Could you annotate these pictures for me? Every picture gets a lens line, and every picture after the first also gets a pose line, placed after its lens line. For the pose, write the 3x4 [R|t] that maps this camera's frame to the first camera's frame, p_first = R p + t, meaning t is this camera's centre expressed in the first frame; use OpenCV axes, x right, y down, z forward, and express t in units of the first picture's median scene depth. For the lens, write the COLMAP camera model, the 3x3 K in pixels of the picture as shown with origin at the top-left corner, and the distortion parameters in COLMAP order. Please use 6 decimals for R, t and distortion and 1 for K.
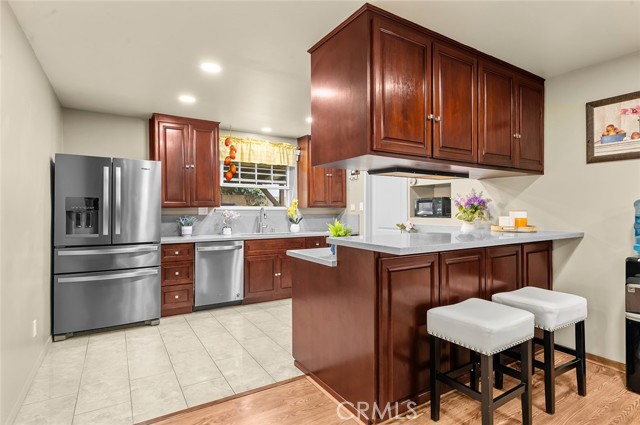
lens RADIAL K [[332.1, 0, 320.0], [0, 332.1, 212.5], [0, 0, 1]] dist [0.002319, 0.000041]
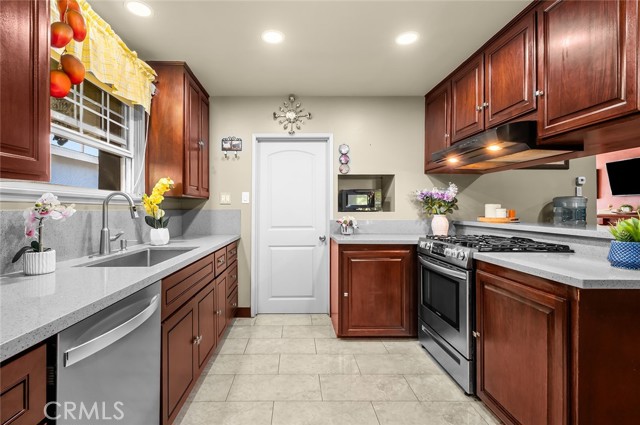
lens RADIAL K [[296.8, 0, 294.8], [0, 296.8, 208.7], [0, 0, 1]] dist [-0.000242, 0.000014]
pose [[0.531807, 0.001952, 0.846863, -0.386569], [0.001341, 0.999994, -0.003147, 0.007777], [-0.846864, 0.002809, 0.531802, 0.648066]]
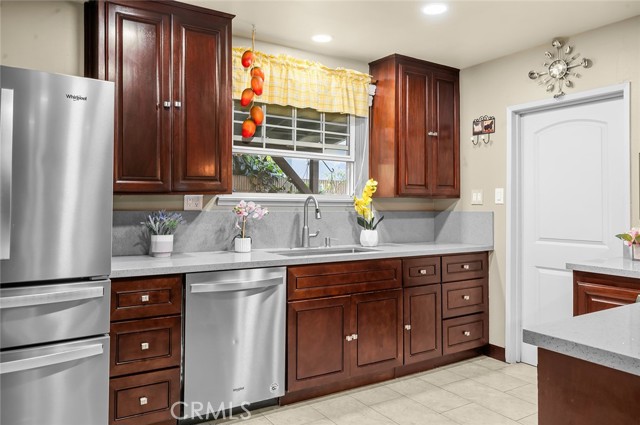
lens RADIAL K [[462.4, 0, 318.1], [0, 462.4, 201.3], [0, 0, 1]] dist [-0.005085, -0.001620]
pose [[0.999961, 0.008822, 0.000863, -0.170821], [-0.008815, 0.999926, -0.008341, -0.001833], [-0.000937, 0.008333, 0.999965, 0.326833]]
